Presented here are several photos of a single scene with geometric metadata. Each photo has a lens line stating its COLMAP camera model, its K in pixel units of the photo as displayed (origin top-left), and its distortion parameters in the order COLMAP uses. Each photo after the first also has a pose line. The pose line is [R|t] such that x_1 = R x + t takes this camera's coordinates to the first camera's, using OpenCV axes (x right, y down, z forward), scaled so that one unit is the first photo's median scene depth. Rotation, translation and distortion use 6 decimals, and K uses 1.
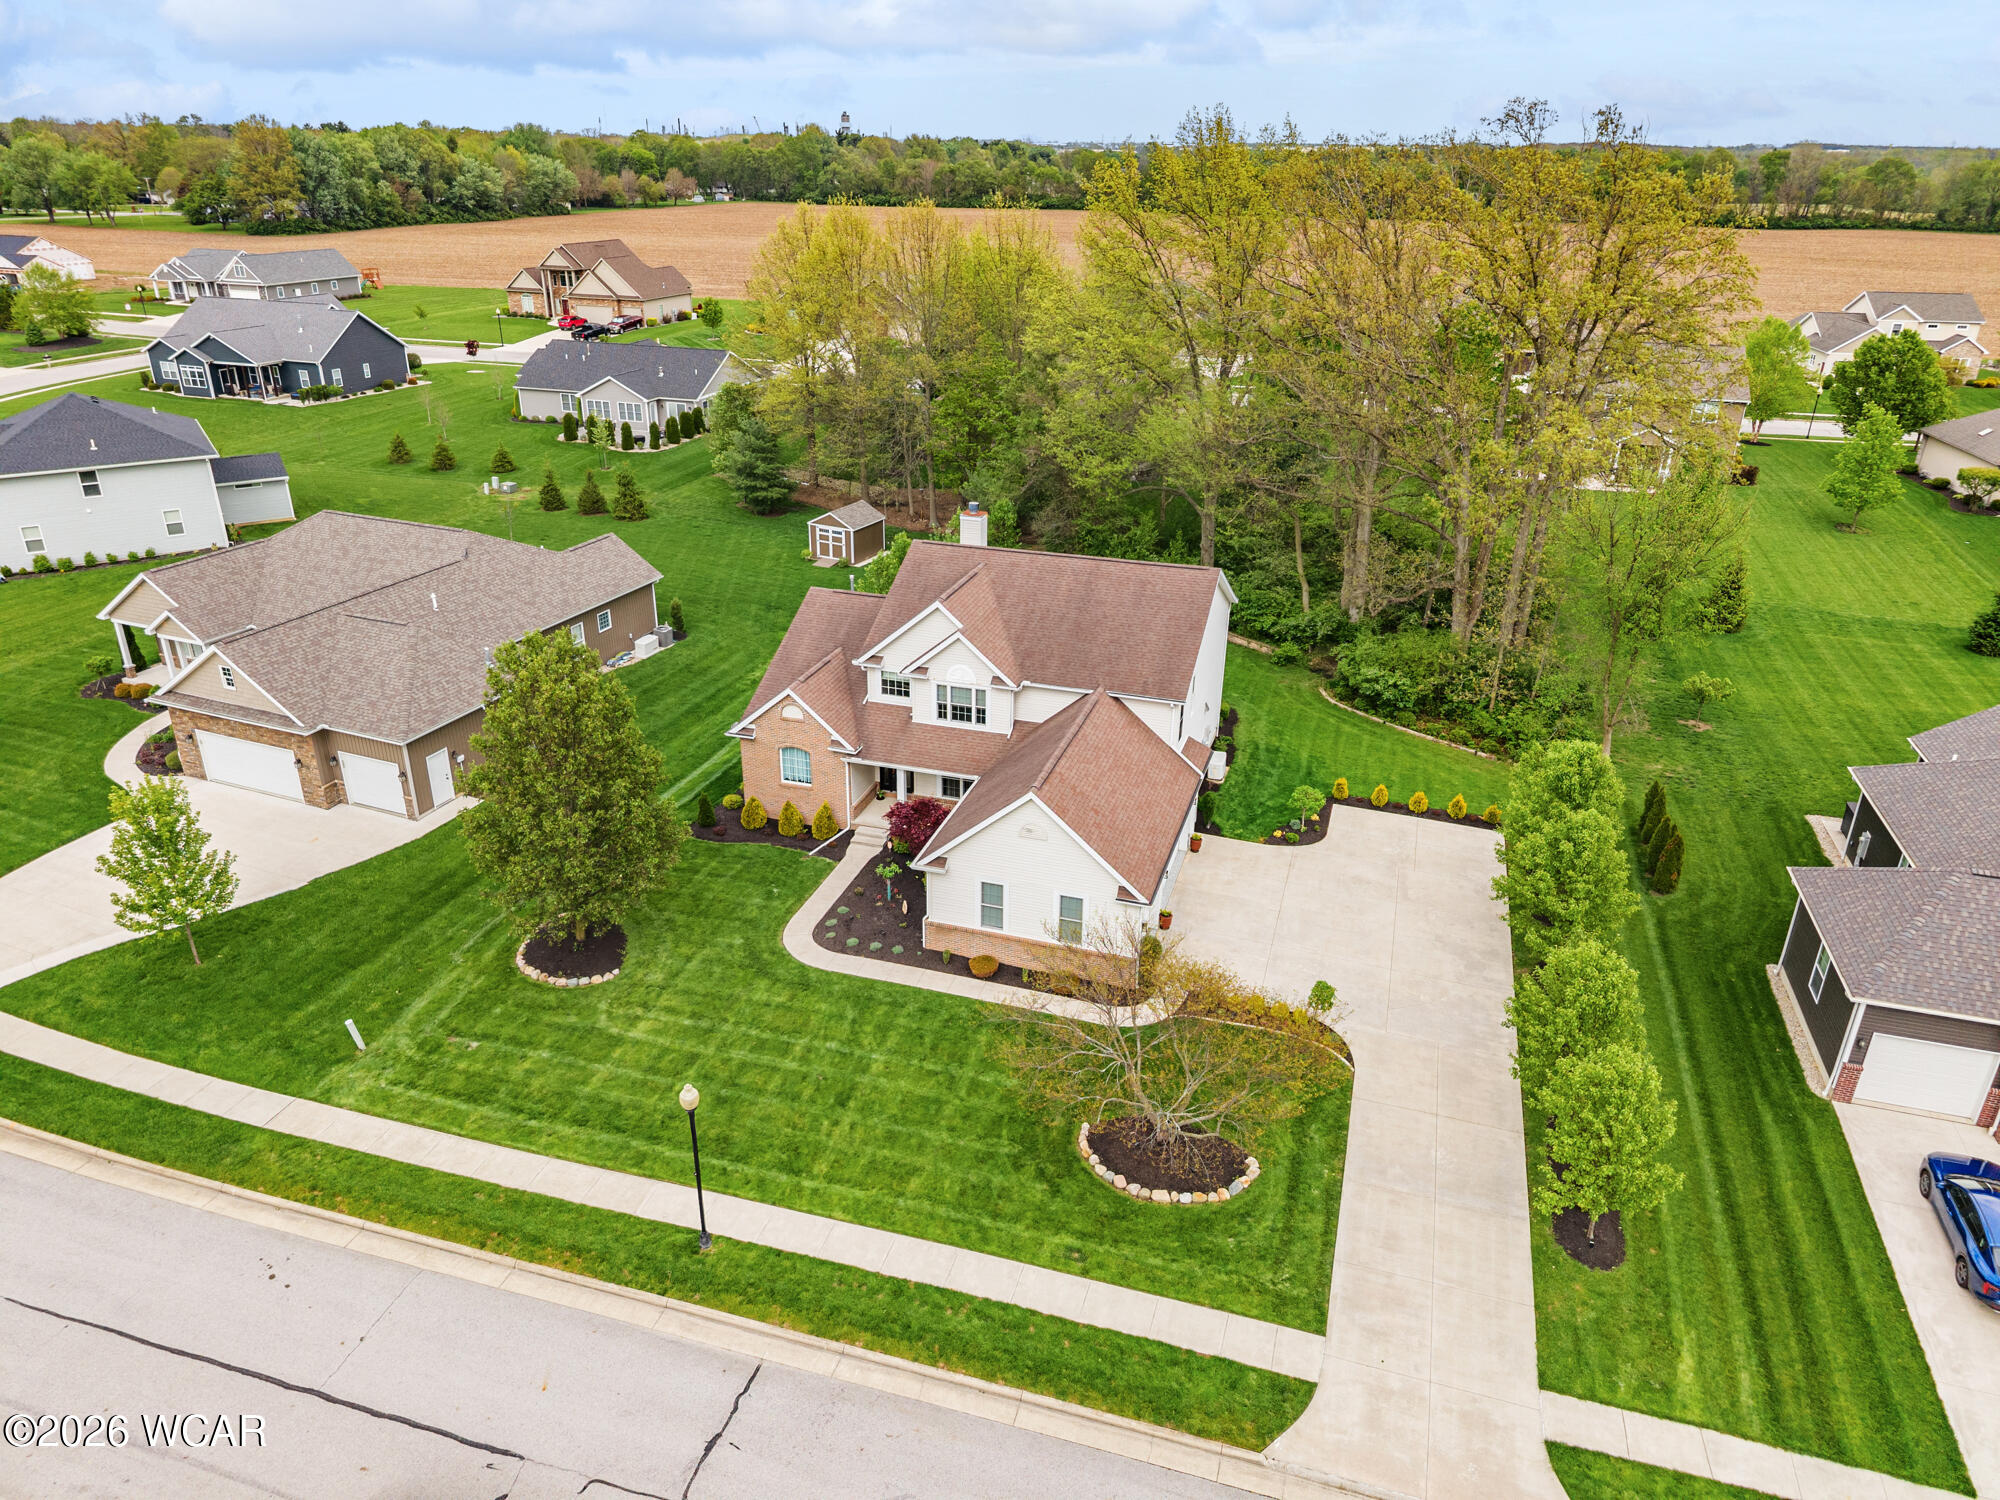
lens RADIAL K [[1338.6, 0, 1000.0], [0, 1338.6, 750.0], [0, 0, 1]] dist [0.019573, -0.016203]
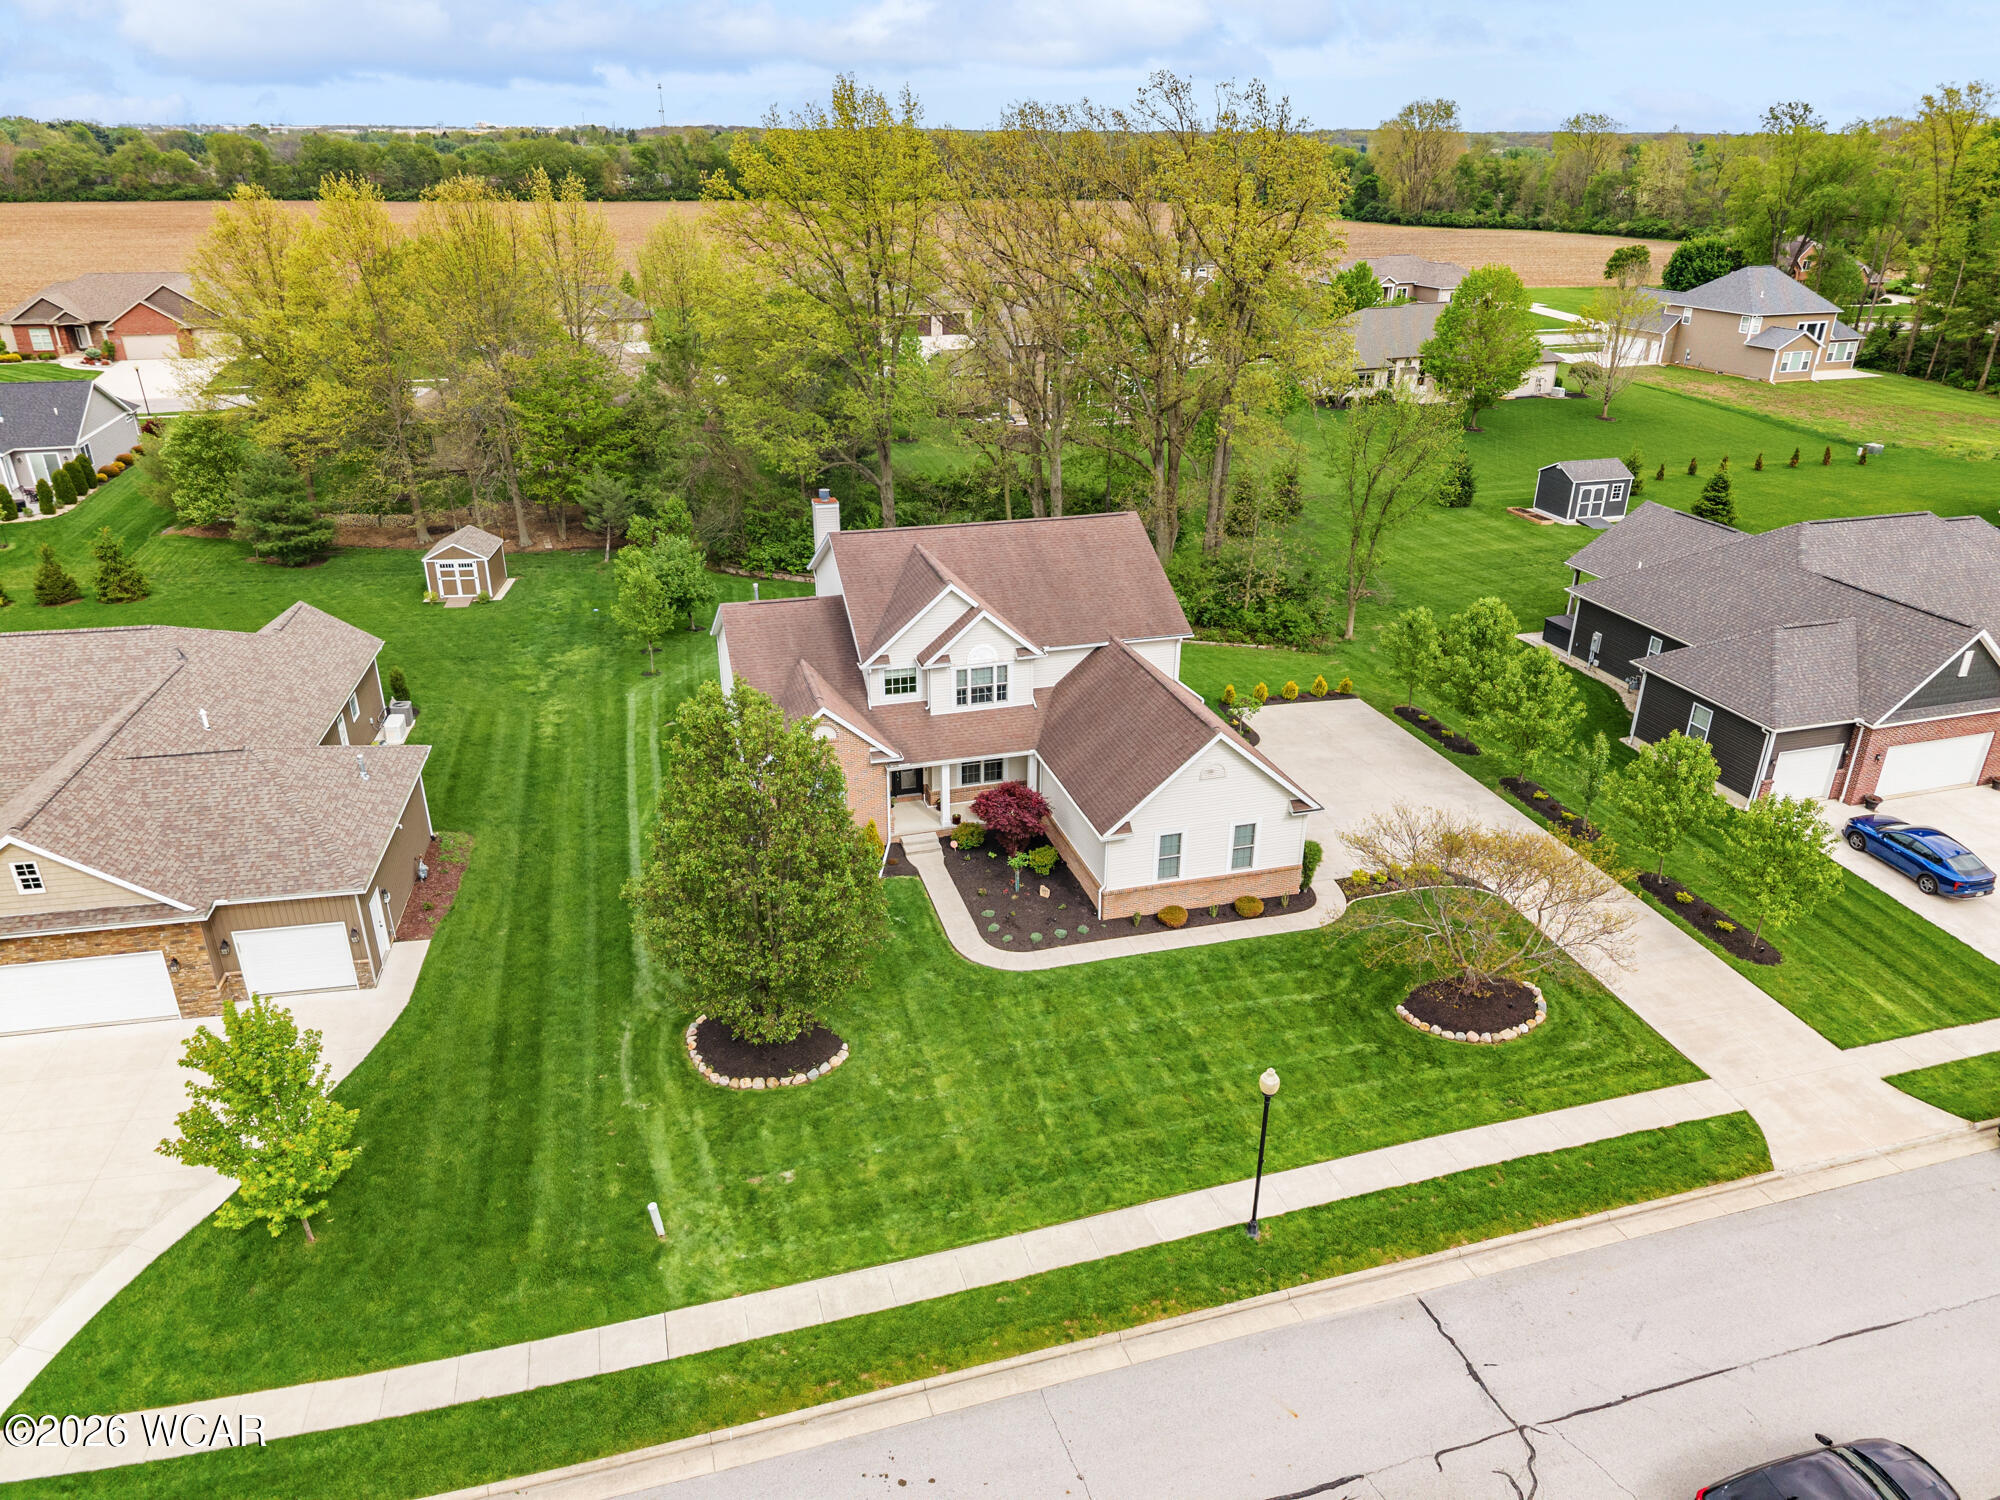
lens RADIAL K [[1338.6, 0, 1000.0], [0, 1338.6, 750.0], [0, 0, 1]] dist [0.019573, -0.016203]
pose [[0.832697, -0.234713, 0.501524, -0.514507], [0.229508, 0.970553, 0.073158, -0.056167], [-0.503927, 0.054186, 0.862045, 0.155675]]
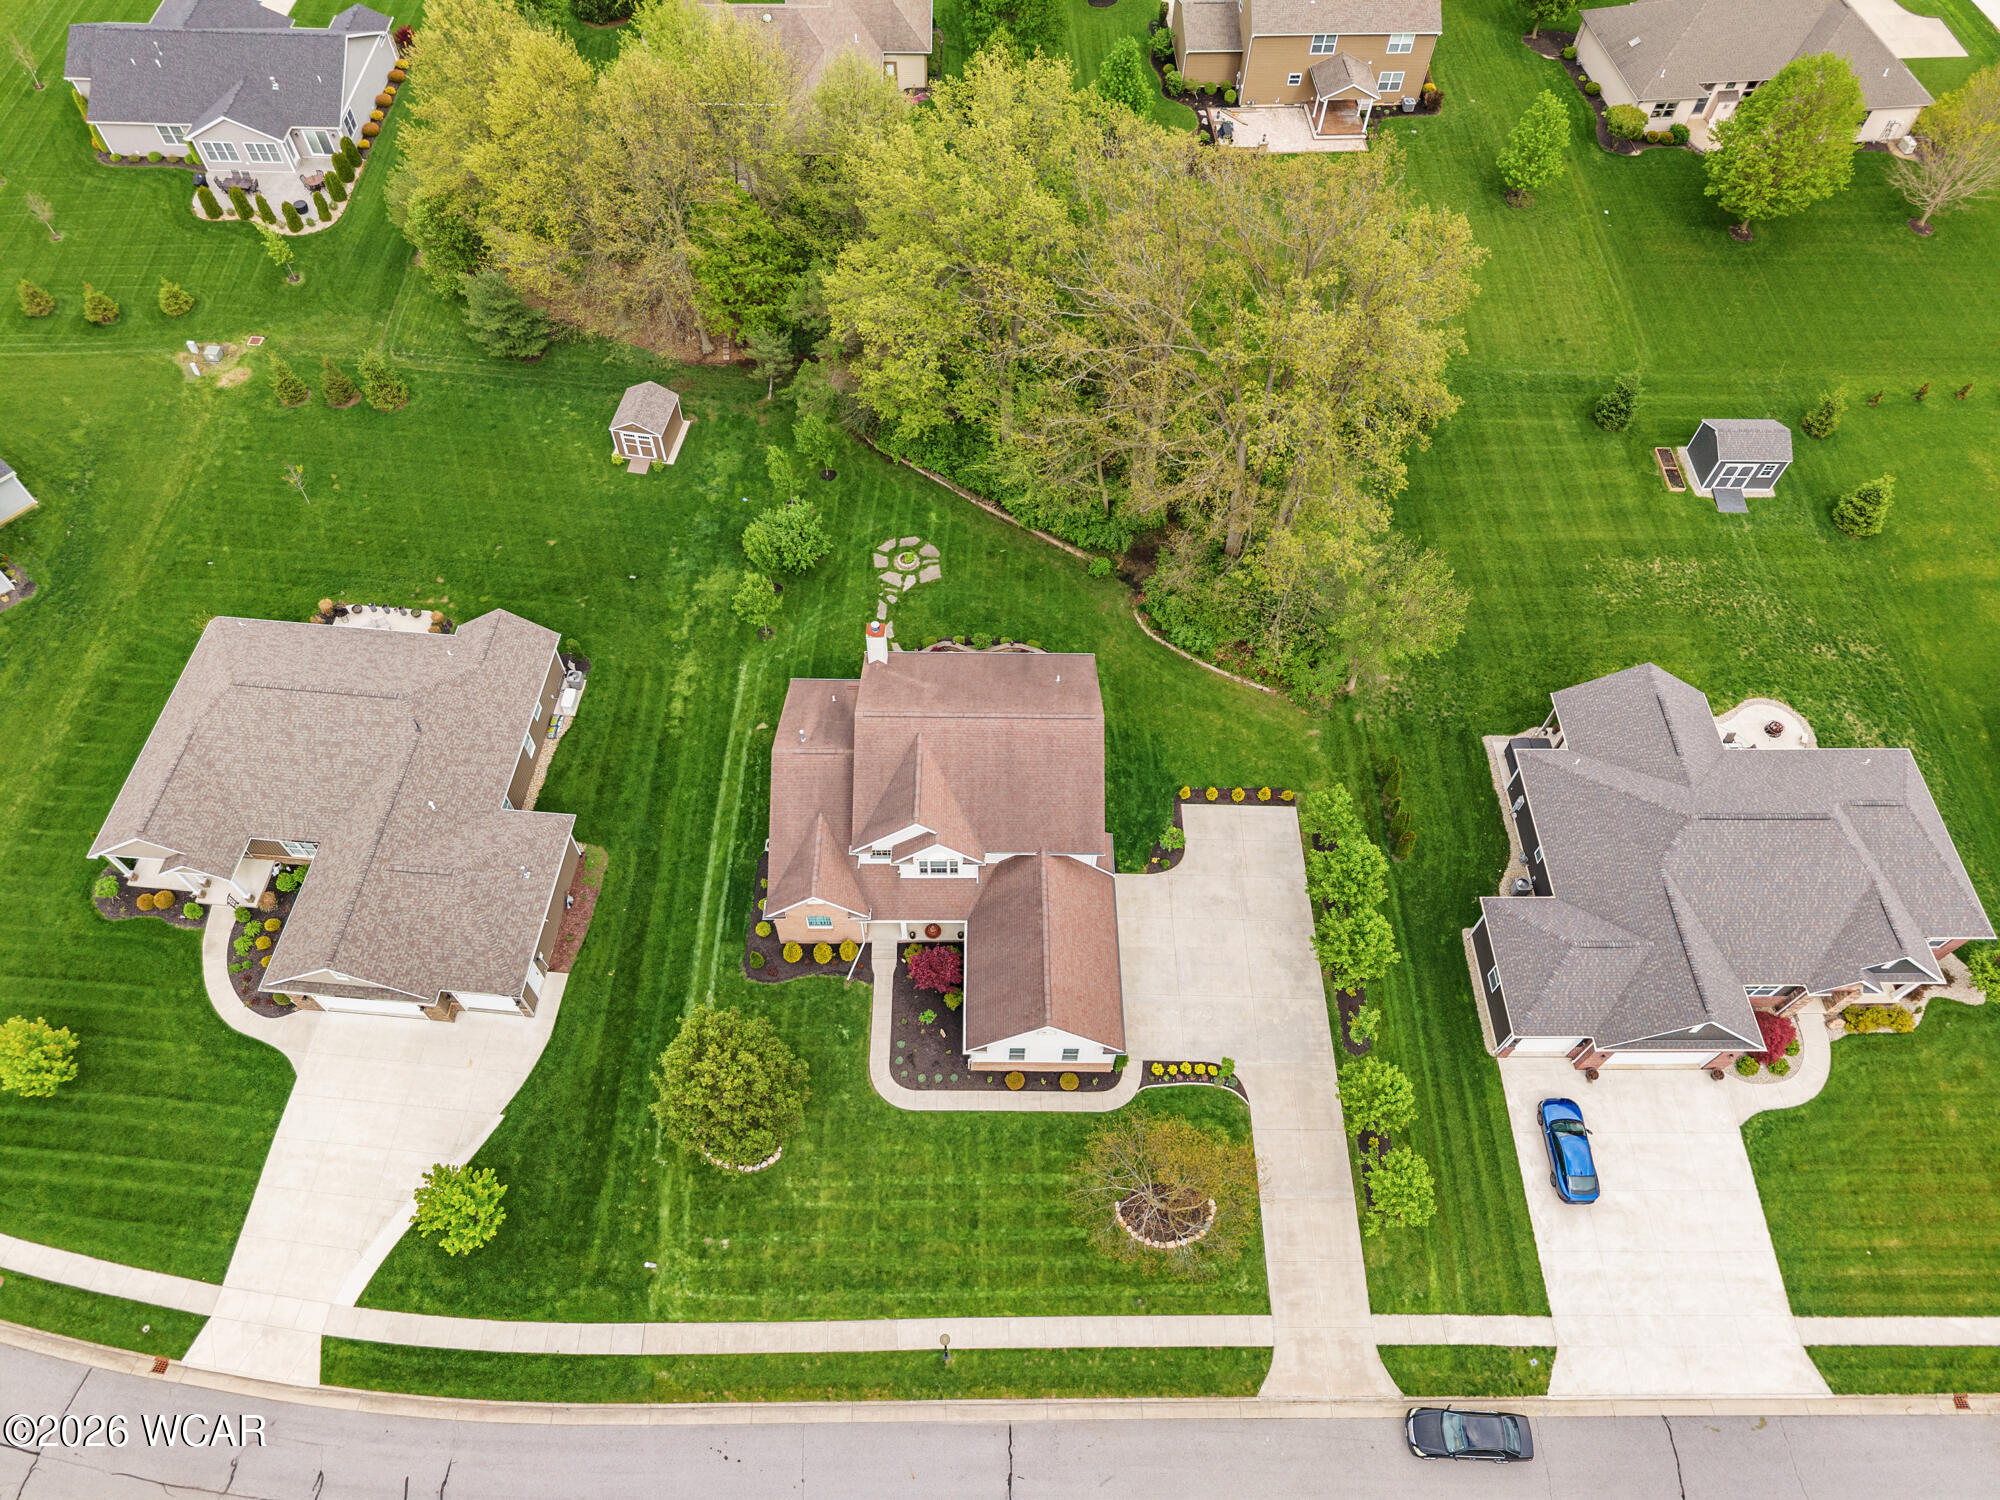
lens RADIAL K [[1338.6, 0, 1000.0], [0, 1338.6, 750.0], [0, 0, 1]] dist [0.019573, -0.016203]
pose [[0.953062, -0.248488, 0.172994, -0.172664], [0.115423, 0.826393, 0.551137, -0.865779], [-0.279912, -0.505300, 0.816285, -0.060141]]
